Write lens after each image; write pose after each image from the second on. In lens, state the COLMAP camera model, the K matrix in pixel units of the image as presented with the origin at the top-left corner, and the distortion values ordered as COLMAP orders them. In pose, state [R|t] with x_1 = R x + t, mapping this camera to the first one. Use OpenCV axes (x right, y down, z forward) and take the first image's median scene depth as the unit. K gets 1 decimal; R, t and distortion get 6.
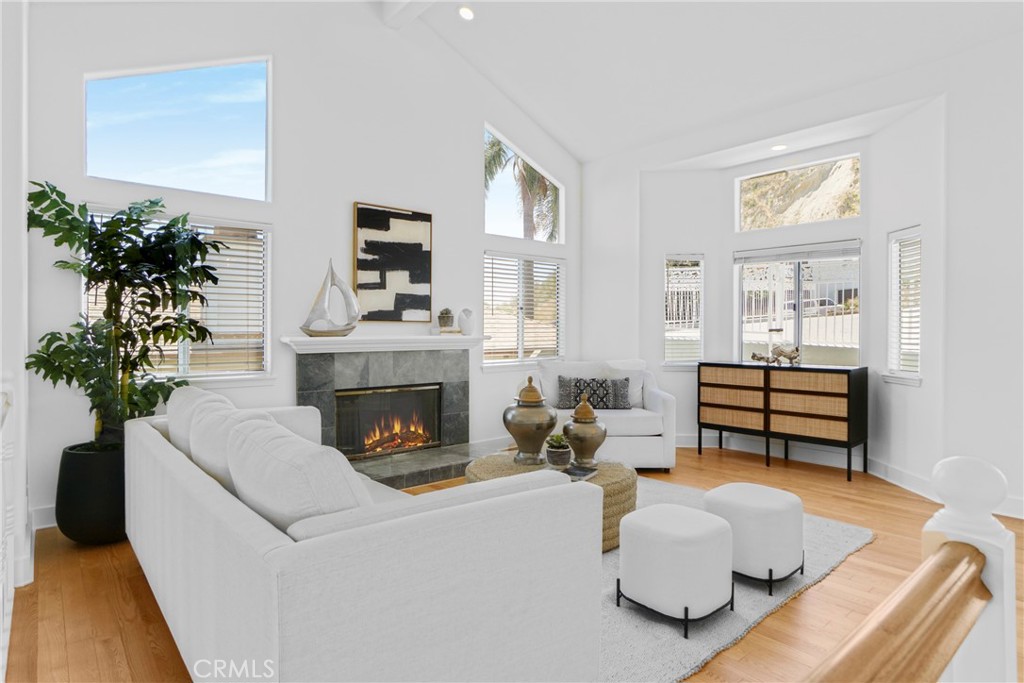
lens RADIAL K [[555.0, 0, 509.8], [0, 555.0, 326.5], [0, 0, 1]] dist [-0.022264, 0.000298]
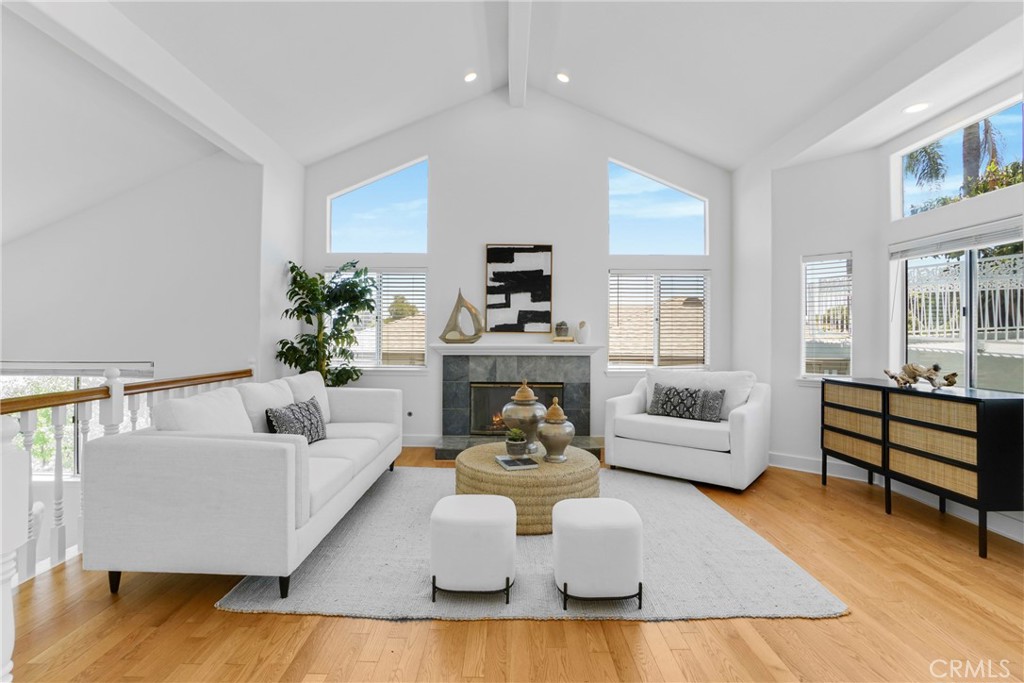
lens RADIAL K [[463.8, 0, 497.2], [0, 463.8, 331.7], [0, 0, 1]] dist [-0.057423, 0.020854]
pose [[0.768130, -0.003537, -0.640284, 0.442826], [-0.001293, 0.999974, -0.007075, -0.002911], [0.640293, 0.006262, 0.768106, 0.140257]]
